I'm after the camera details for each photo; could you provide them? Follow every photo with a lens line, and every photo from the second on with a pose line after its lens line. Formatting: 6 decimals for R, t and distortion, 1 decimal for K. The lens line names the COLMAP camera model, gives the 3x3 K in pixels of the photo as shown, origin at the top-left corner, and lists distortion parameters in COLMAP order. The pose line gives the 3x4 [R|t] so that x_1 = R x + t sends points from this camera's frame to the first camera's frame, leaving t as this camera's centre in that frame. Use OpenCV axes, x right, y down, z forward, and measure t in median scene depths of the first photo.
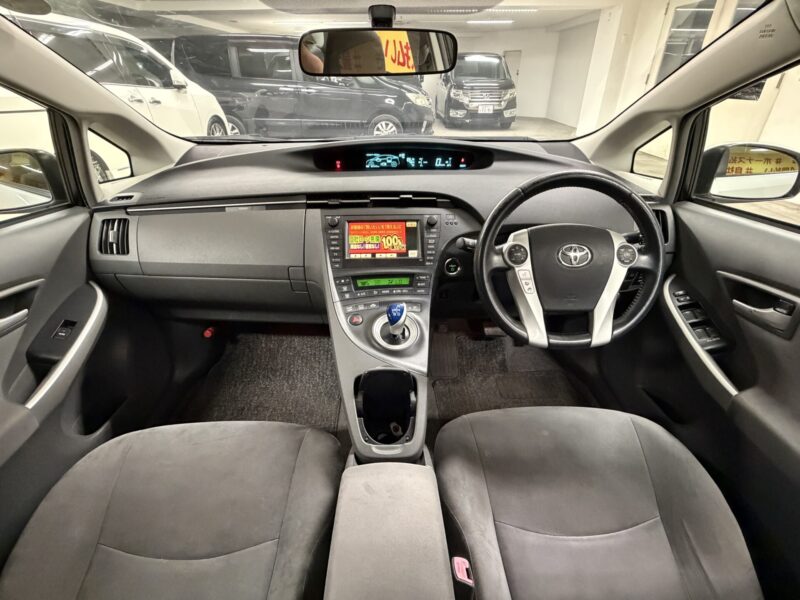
lens RADIAL K [[385.4, 0, 400.0], [0, 385.4, 300.0], [0, 0, 1]] dist [0.007997, 0.000421]
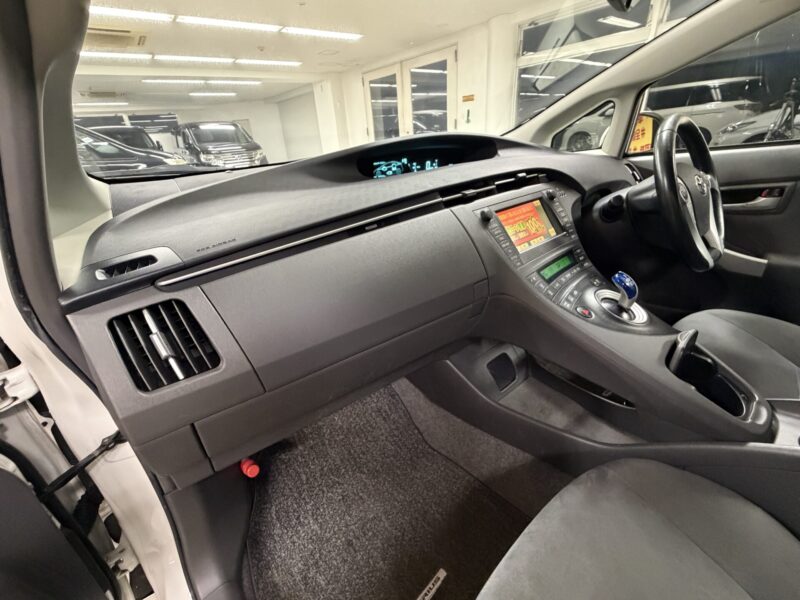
lens RADIAL K [[345.5, 0, 400.0], [0, 345.5, 300.0], [0, 0, 1]] dist [0.001464, -0.000476]
pose [[0.779376, -0.320026, 0.538661, -0.541197], [0.372418, 0.927981, 0.012484, -0.084711], [-0.503862, 0.190877, 0.842430, 0.382086]]
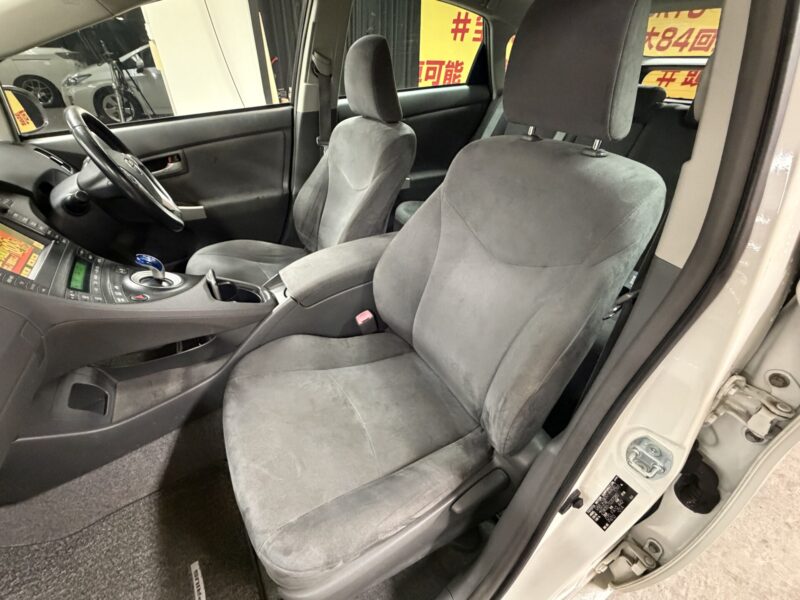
lens RADIAL K [[345.5, 0, 400.0], [0, 345.5, 300.0], [0, 0, 1]] dist [0.001464, -0.000476]
pose [[-0.476424, -0.513903, 0.713389, -0.692212], [0.421505, 0.578569, 0.698278, -0.179956], [-0.771592, 0.633373, -0.059032, 0.371771]]
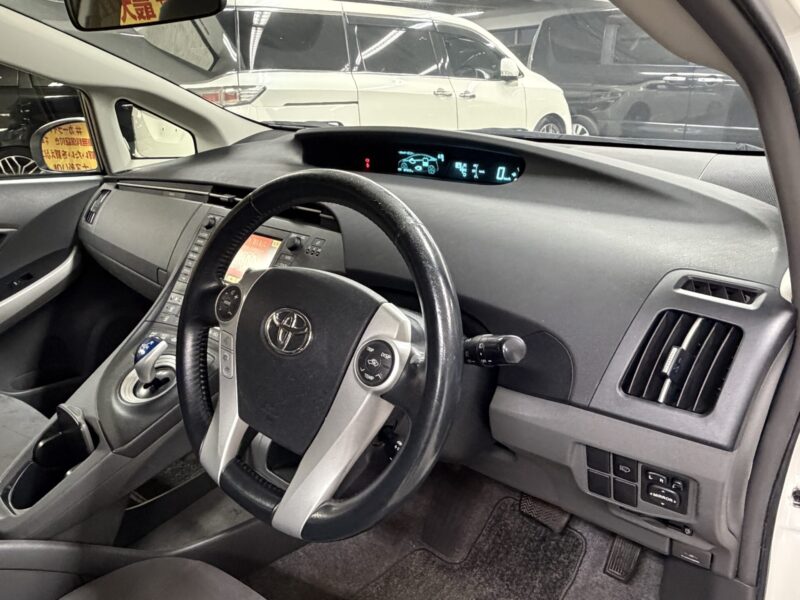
lens RADIAL K [[610.5, 0, 400.0], [0, 610.5, 300.0], [0, 0, 1]] dist [0.000440, -0.013507]
pose [[0.705091, 0.224182, -0.672747, 0.659905], [-0.328957, 0.943860, -0.030246, -0.107796], [0.628199, 0.242631, 0.739254, 0.293486]]
